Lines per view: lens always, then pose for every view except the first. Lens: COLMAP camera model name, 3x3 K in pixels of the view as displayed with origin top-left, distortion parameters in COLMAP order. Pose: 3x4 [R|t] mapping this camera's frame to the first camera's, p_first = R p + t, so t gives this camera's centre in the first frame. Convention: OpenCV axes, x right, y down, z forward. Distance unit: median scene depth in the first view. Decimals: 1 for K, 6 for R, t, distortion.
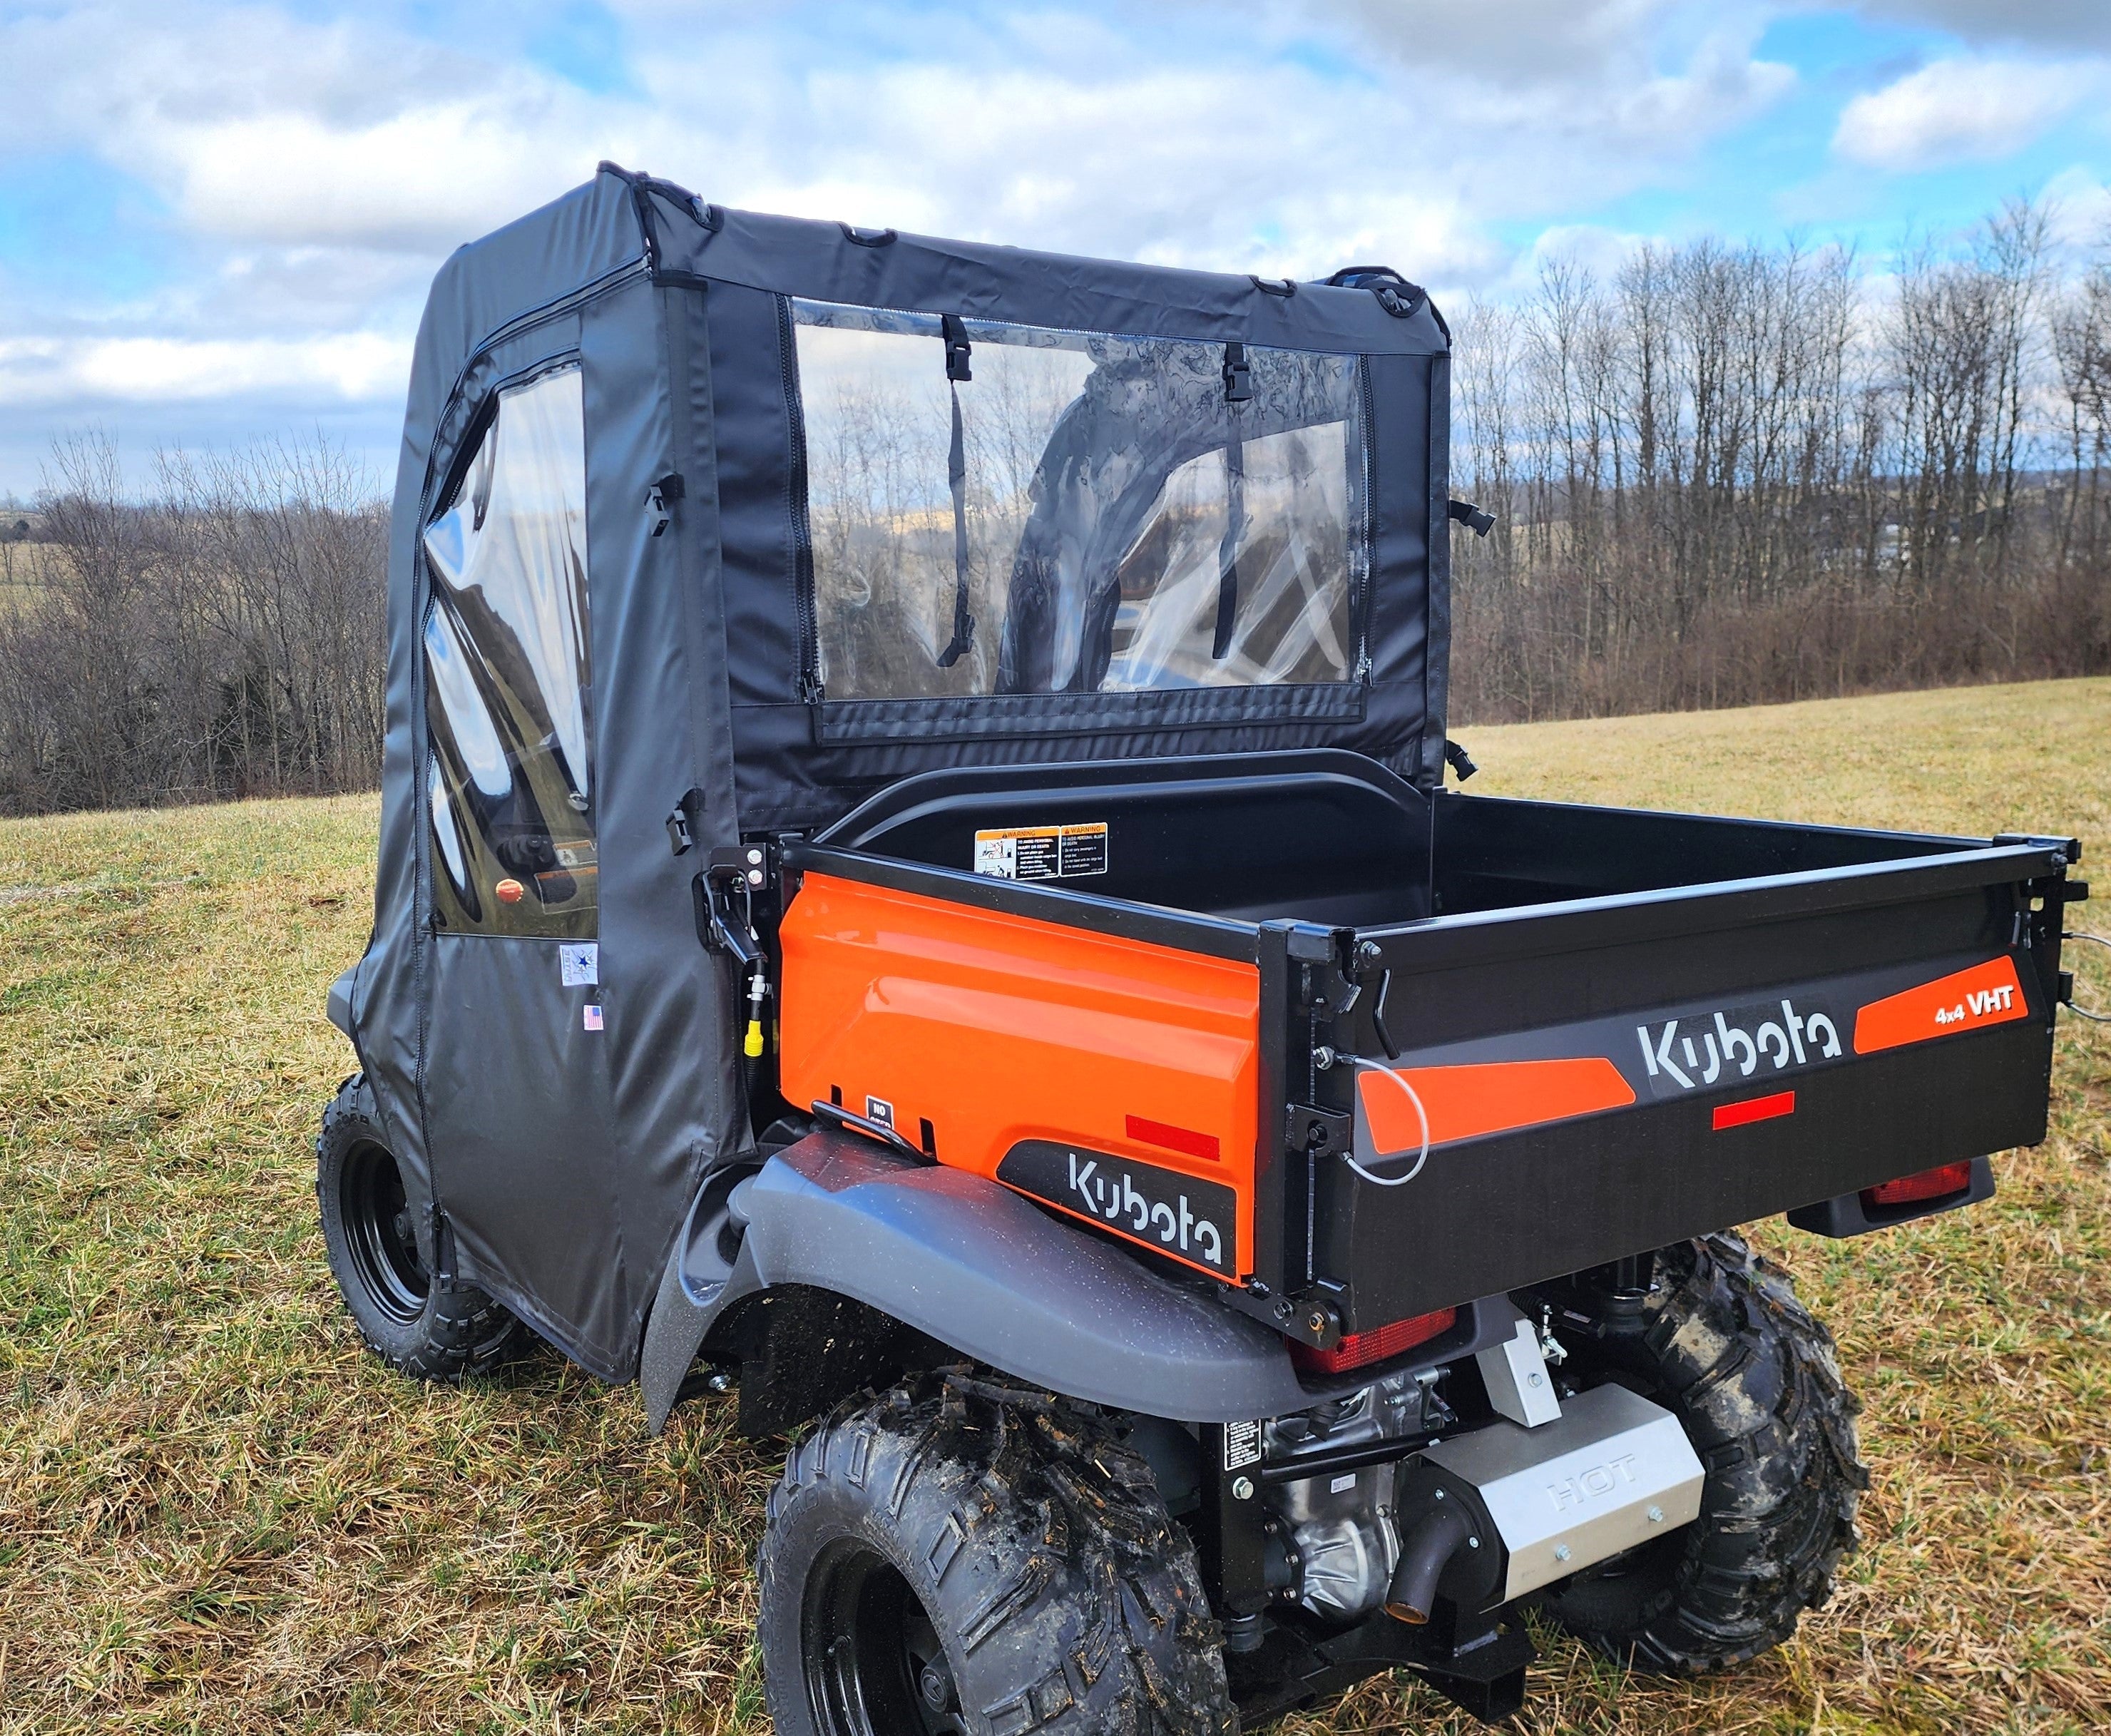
lens RADIAL K [[1781.4, 0, 1055.5], [0, 1781.4, 868.0], [0, 0, 1]] dist [0.117402, -0.115514]
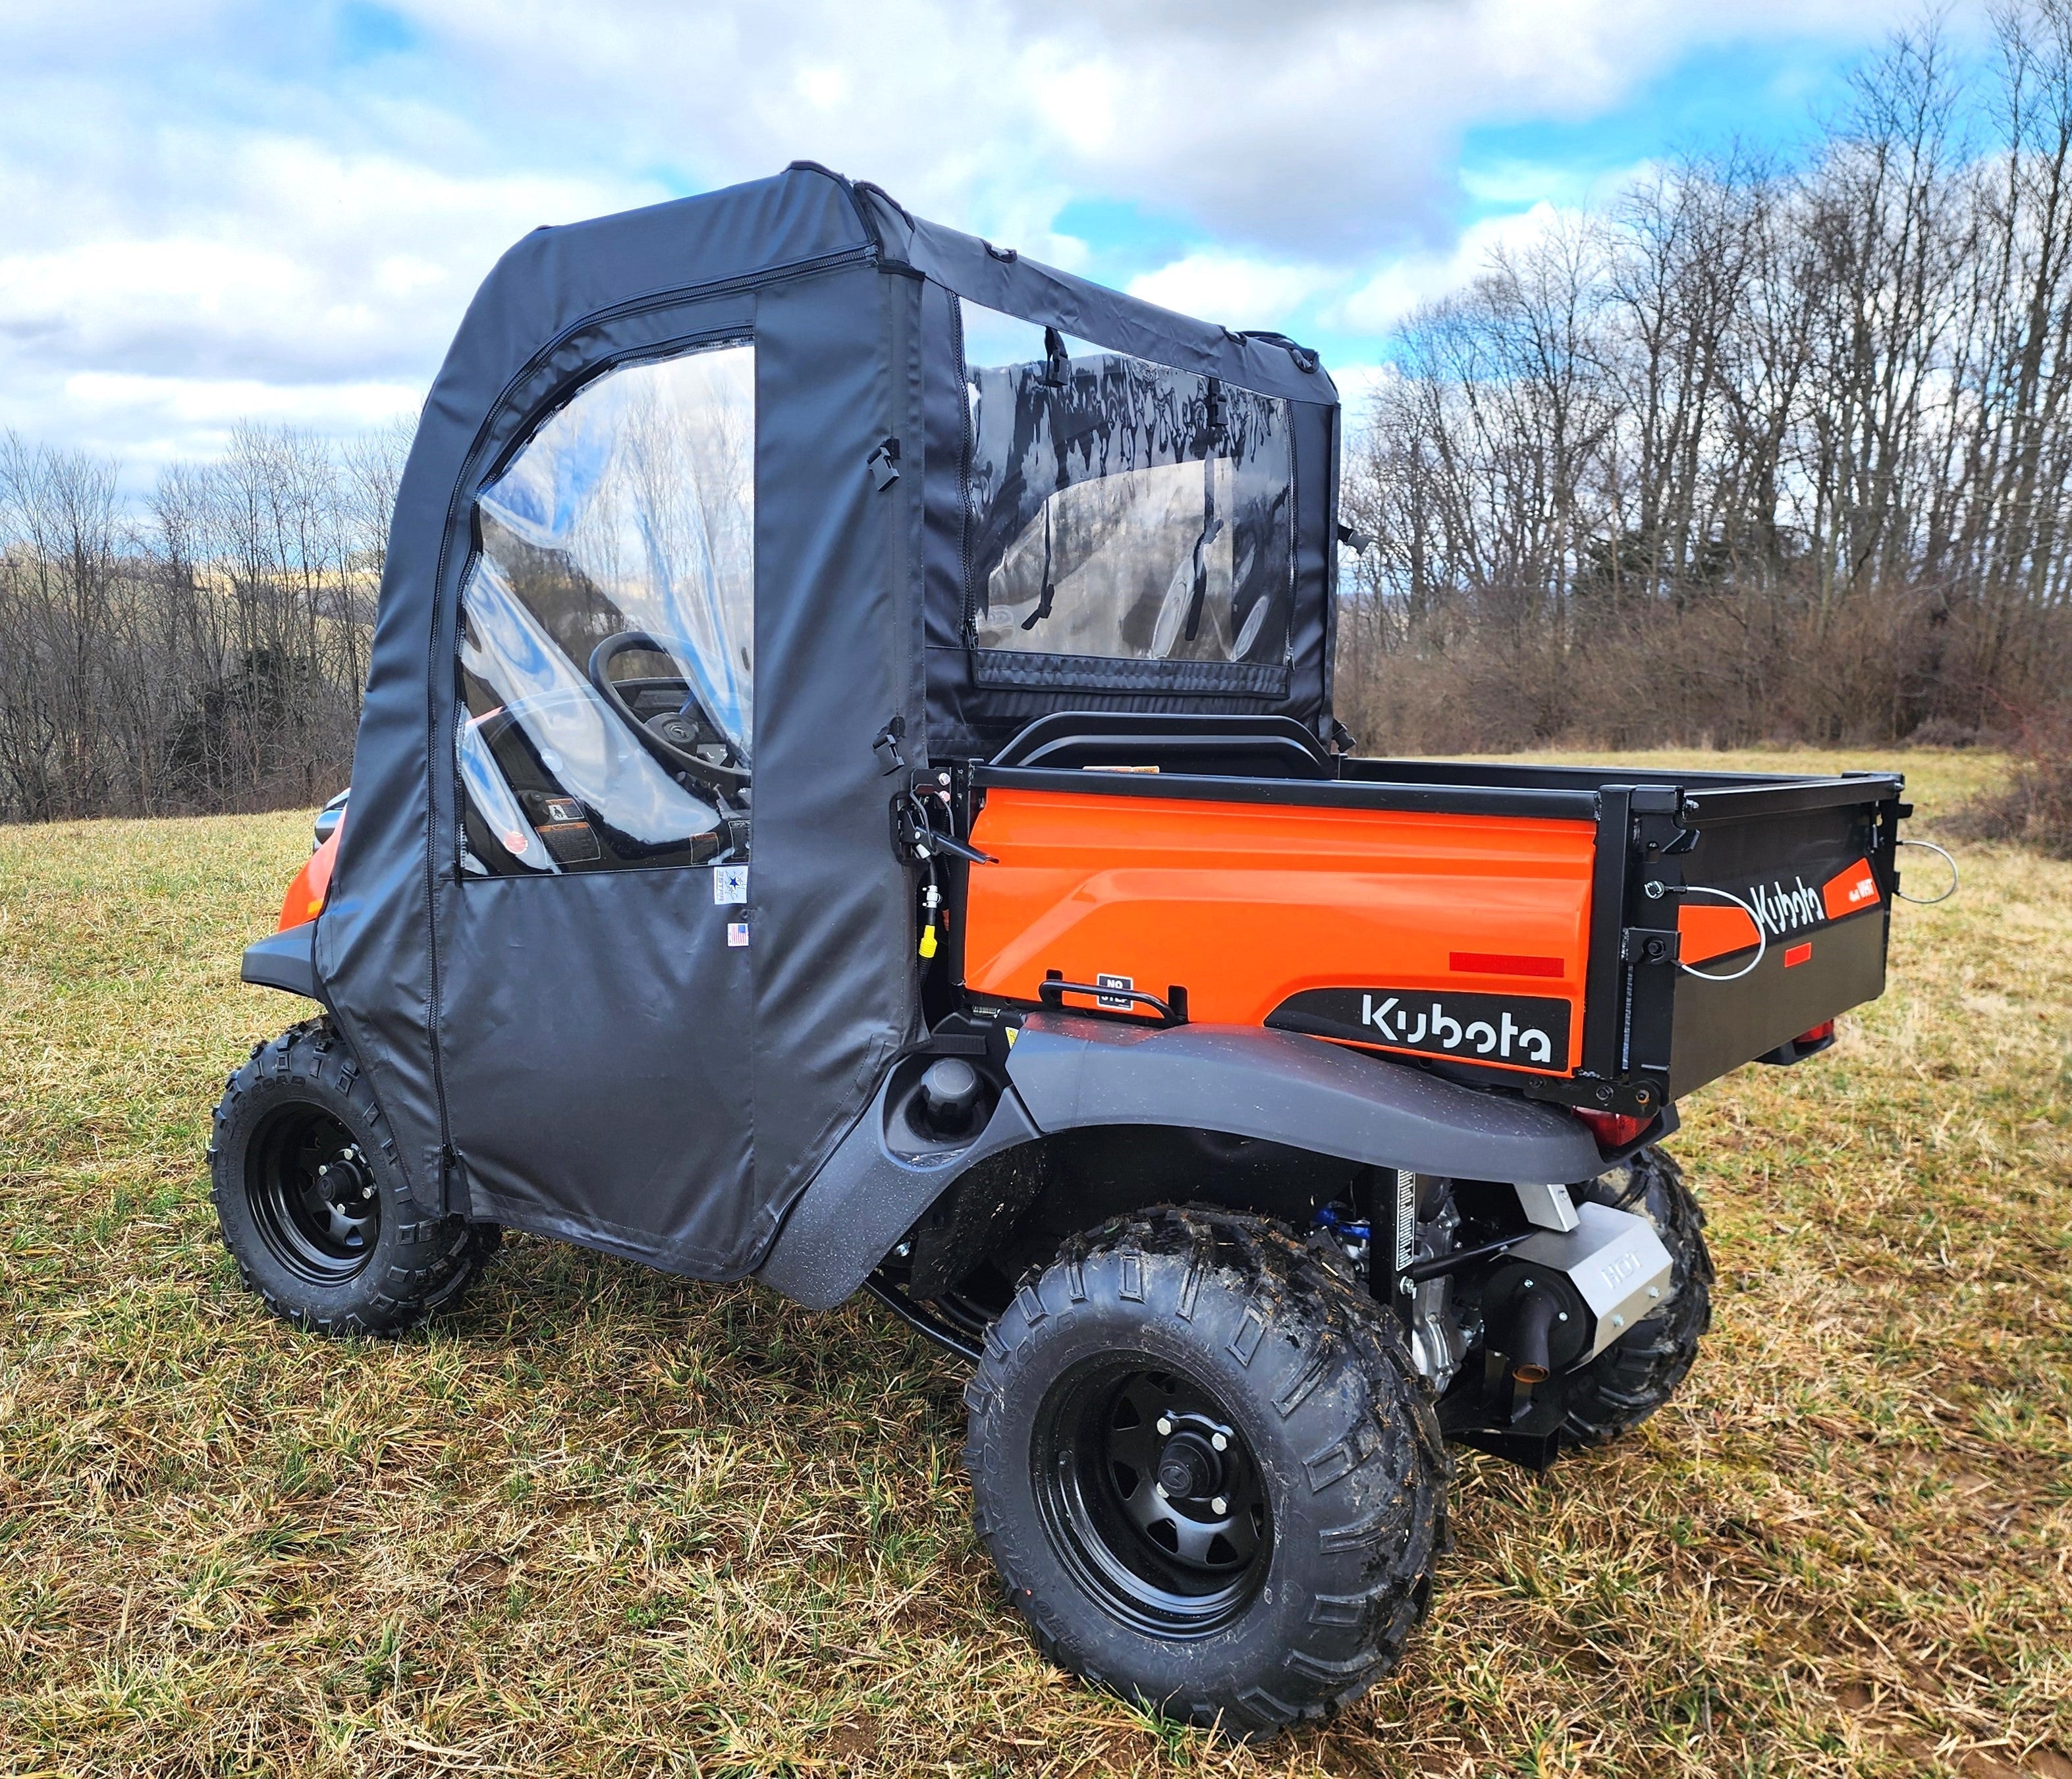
lens RADIAL K [[1631.8, 0, 1035.6], [0, 1631.8, 843.6], [0, 0, 1]] dist [0.126754, -0.133856]
pose [[0.954469, 0.002555, 0.298298, -0.412106], [0.009748, 0.999162, -0.039750, 0.075031], [-0.298150, 0.040848, 0.953645, -0.007256]]
